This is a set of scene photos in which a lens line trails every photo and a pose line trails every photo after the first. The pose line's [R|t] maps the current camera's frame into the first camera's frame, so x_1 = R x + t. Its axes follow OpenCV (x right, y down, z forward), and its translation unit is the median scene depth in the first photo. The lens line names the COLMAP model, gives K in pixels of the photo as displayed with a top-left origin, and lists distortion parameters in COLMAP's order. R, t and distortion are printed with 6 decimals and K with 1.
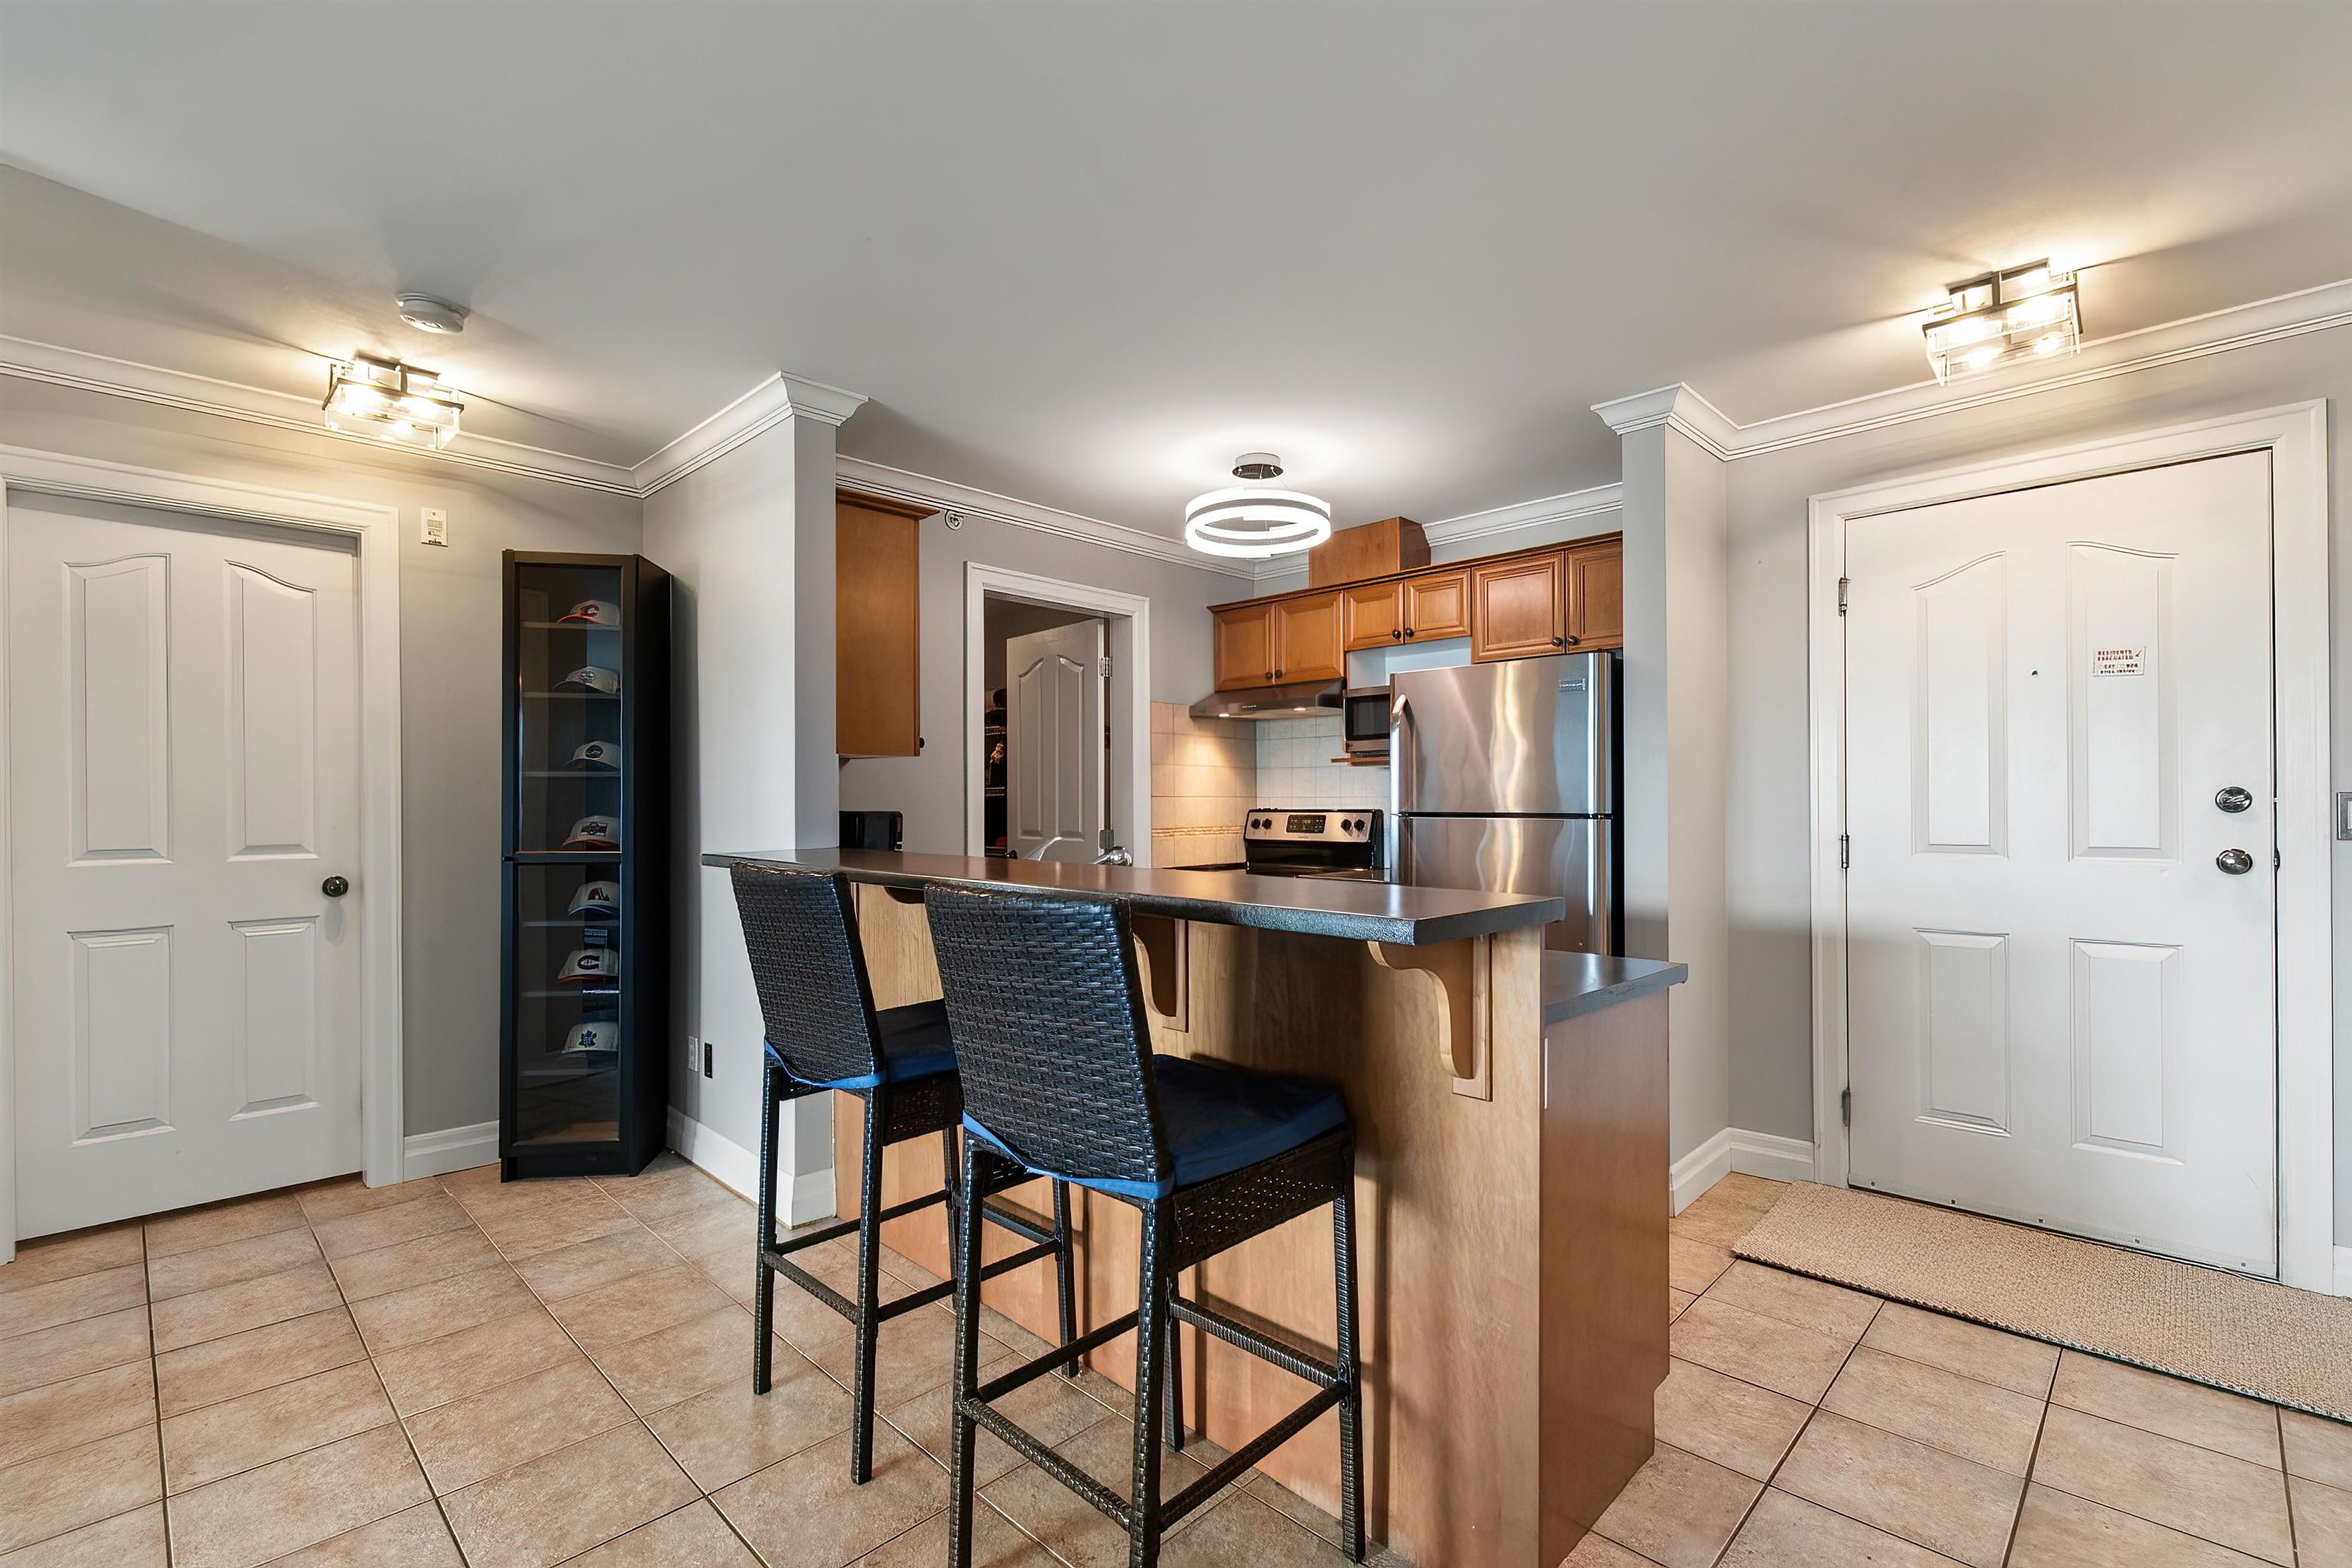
lens RADIAL K [[1045.0, 0, 1188.2], [0, 1045.0, 795.1], [0, 0, 1]] dist [0.009239, -0.004987]
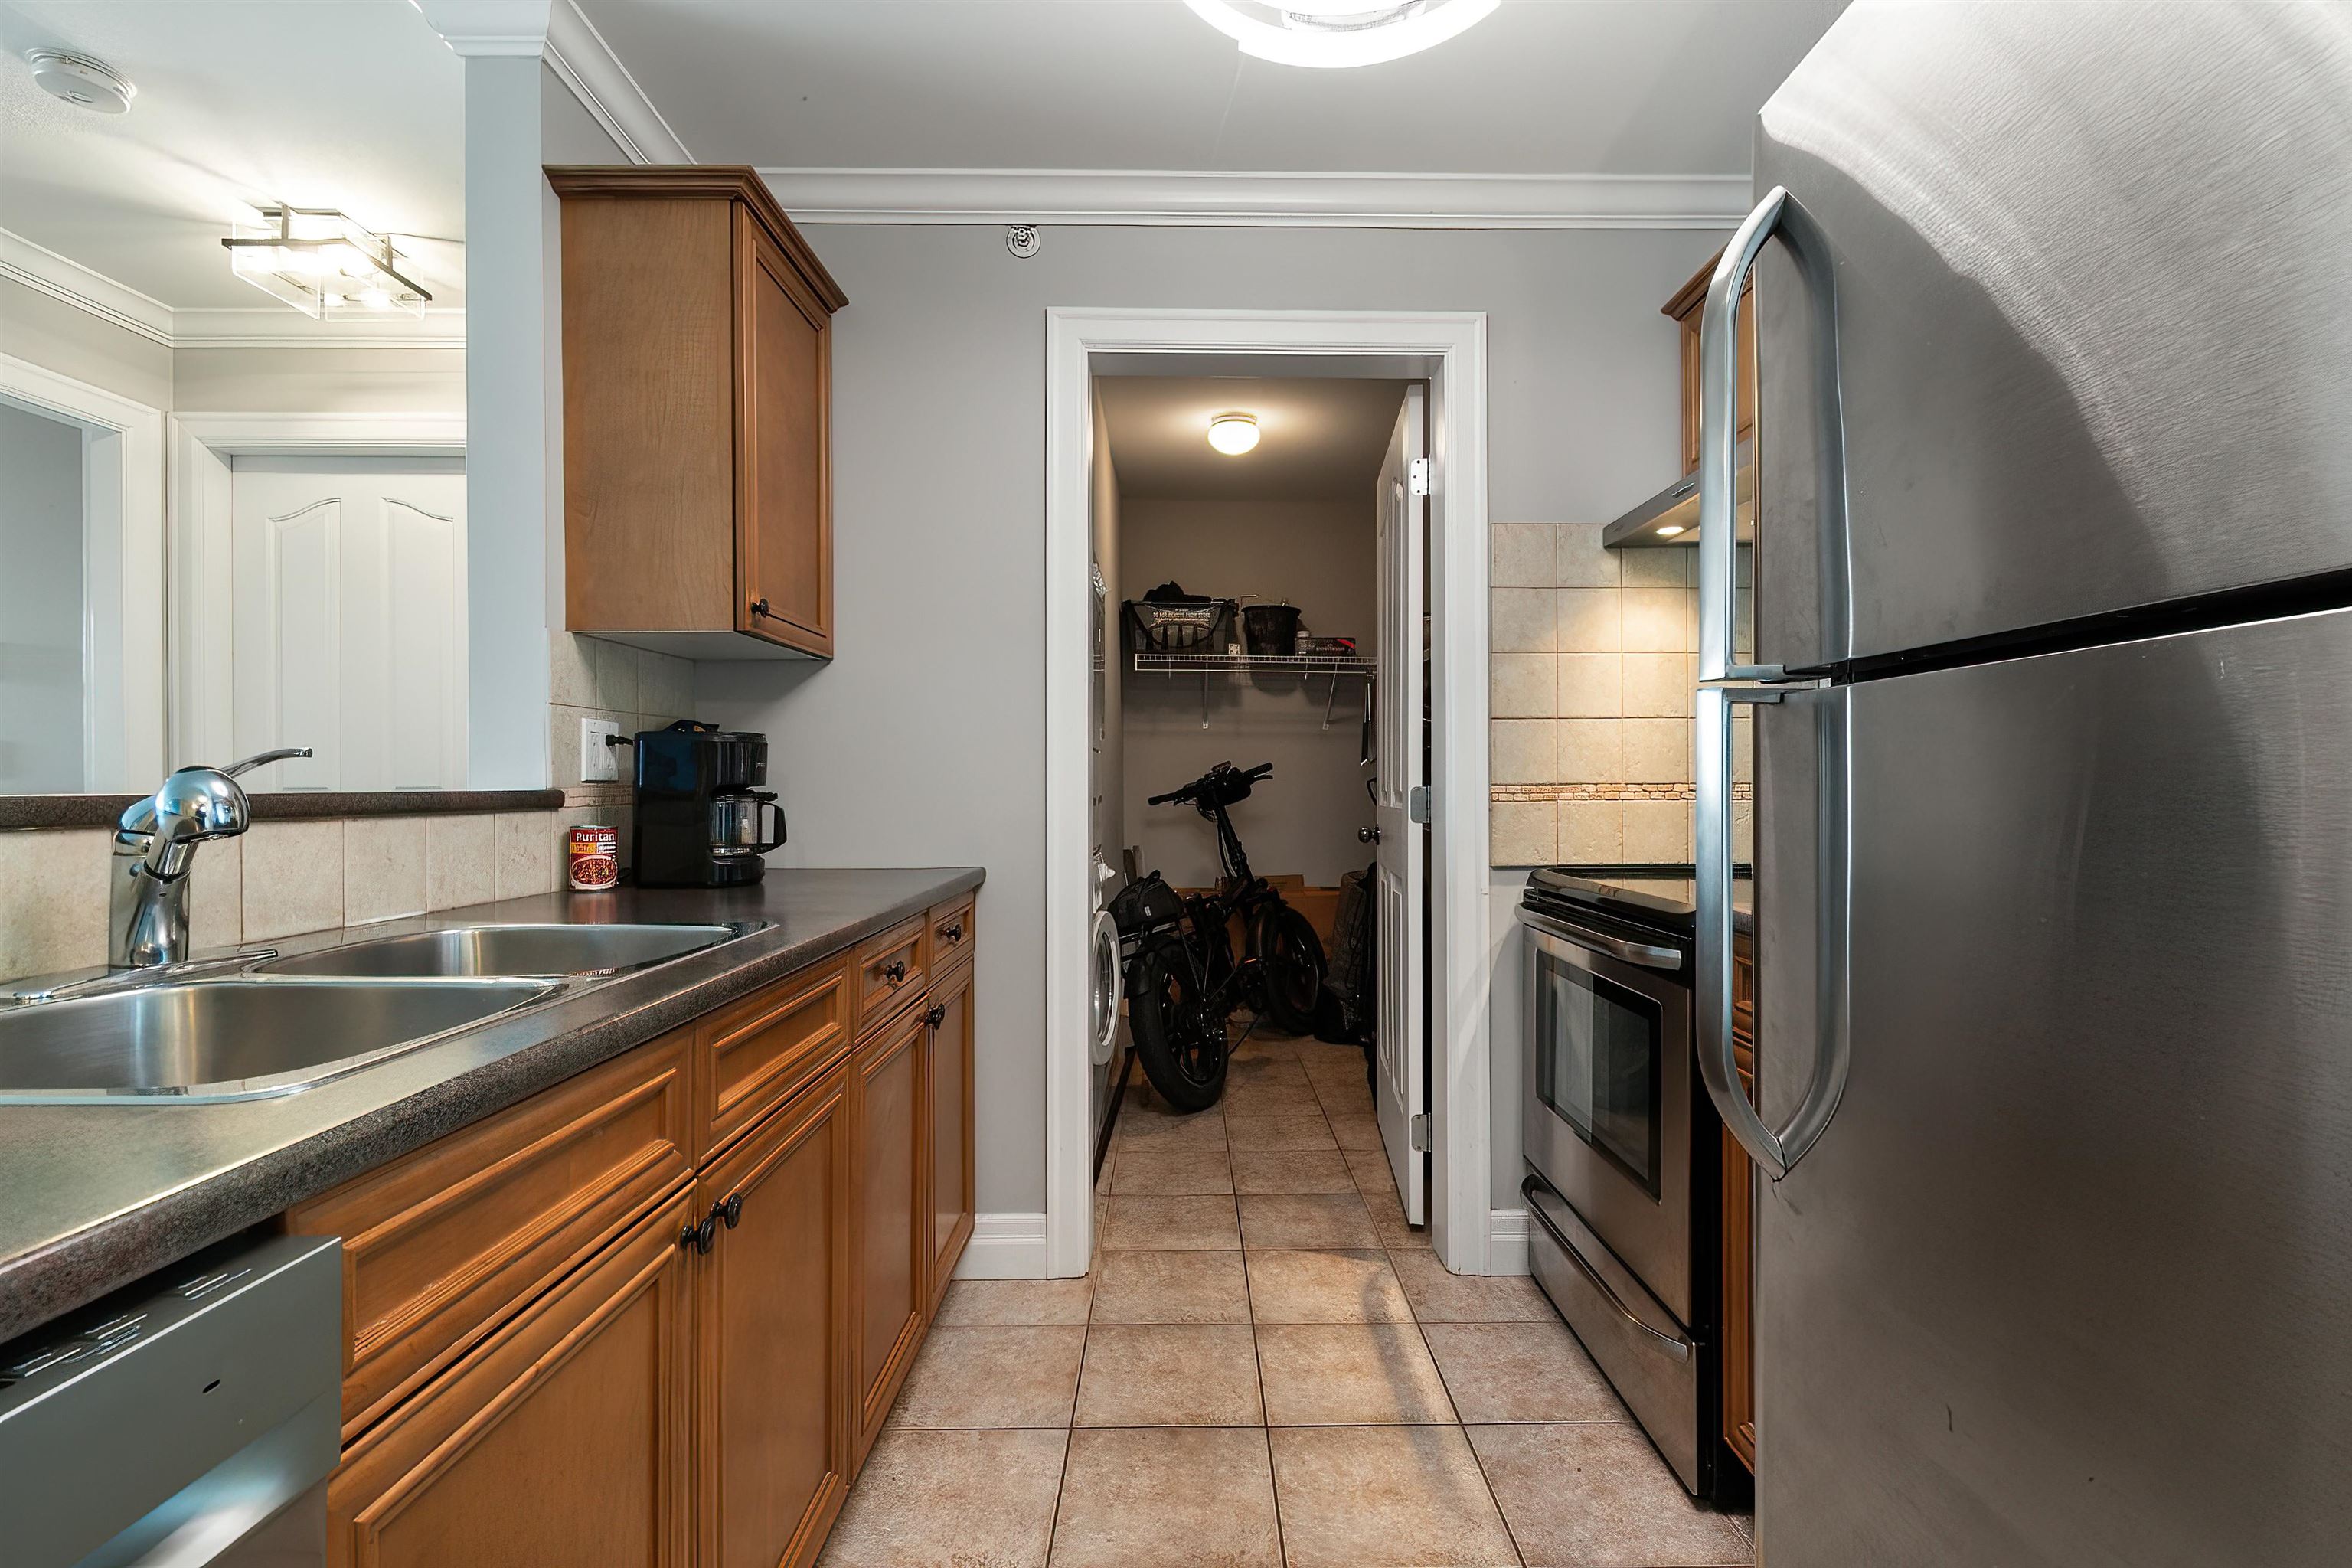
lens RADIAL K [[1045.0, 0, 1188.2], [0, 1045.0, 795.1], [0, 0, 1]] dist [0.009239, -0.004987]
pose [[0.702289, 0.007878, -0.711848, 0.313450], [0.002837, 0.999900, 0.013865, 0.044239], [0.711886, -0.011756, 0.702197, 0.803794]]
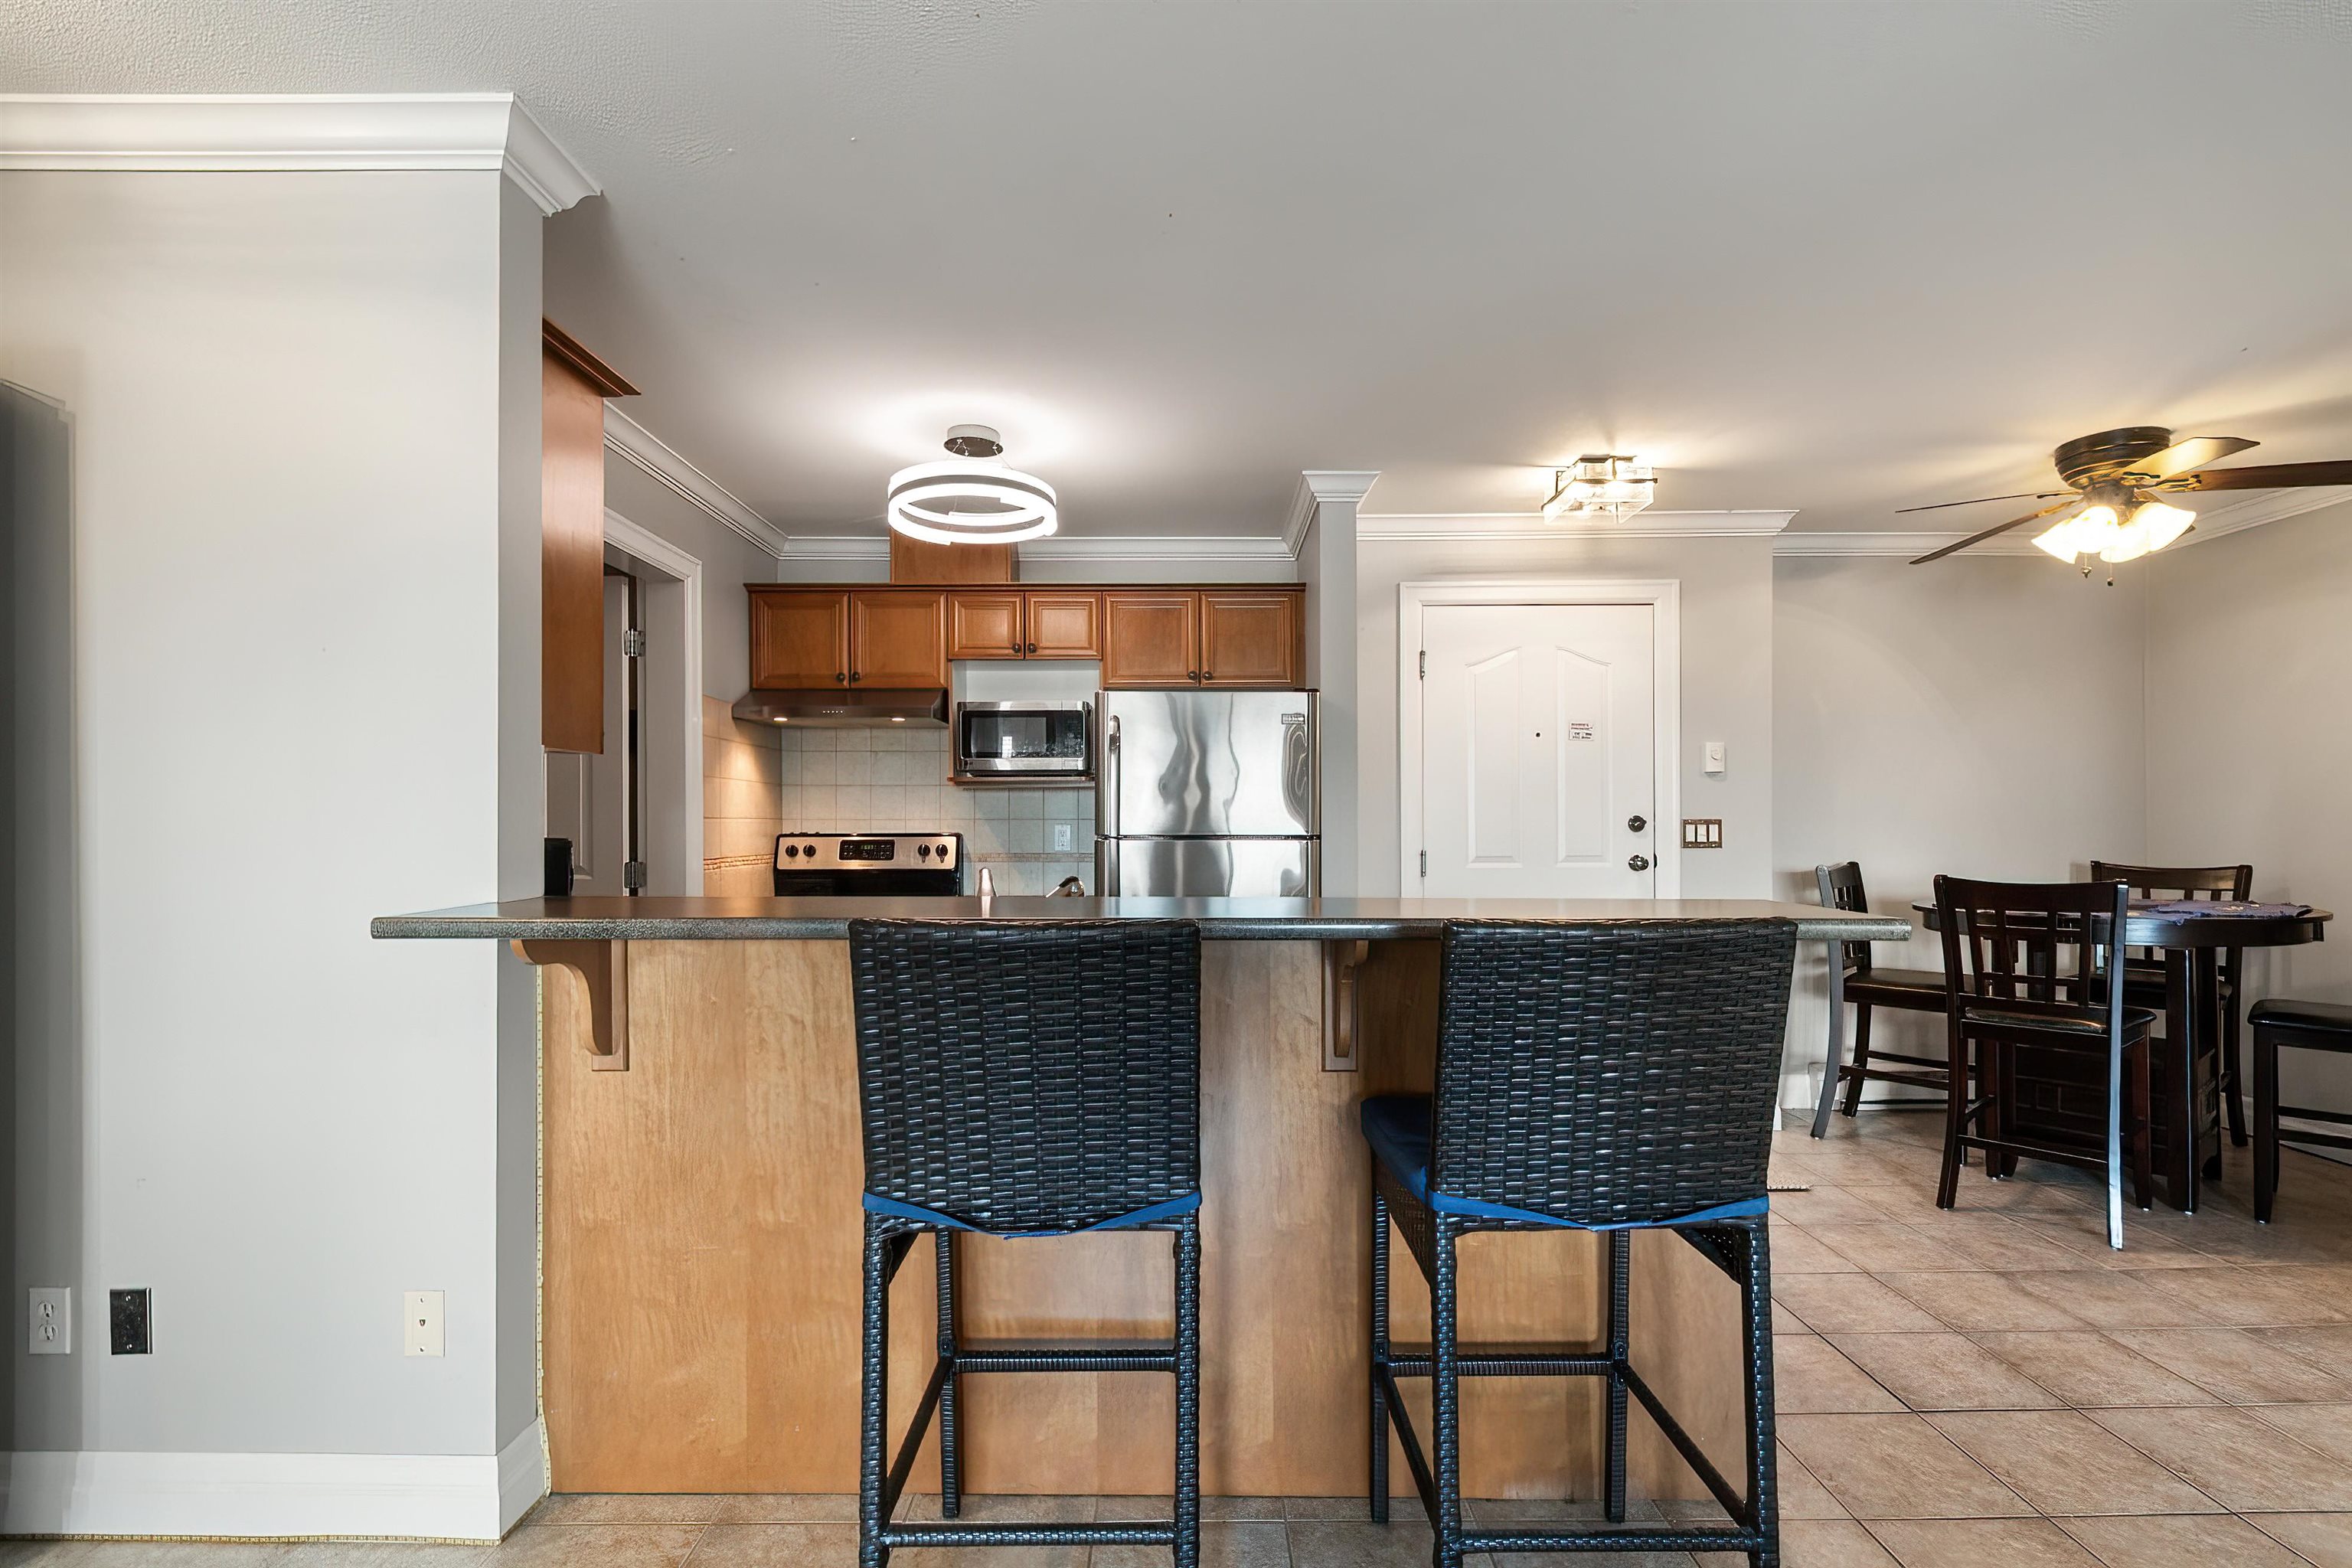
lens RADIAL K [[1053.4, 0, 1175.6], [0, 1053.4, 823.0], [0, 0, 1]] dist [0.001386, -0.000966]
pose [[0.714661, 0.003130, 0.699464, -0.484825], [-0.005217, 0.999986, 0.000856, 0.004344], [-0.699451, -0.004261, 0.714668, 0.282374]]
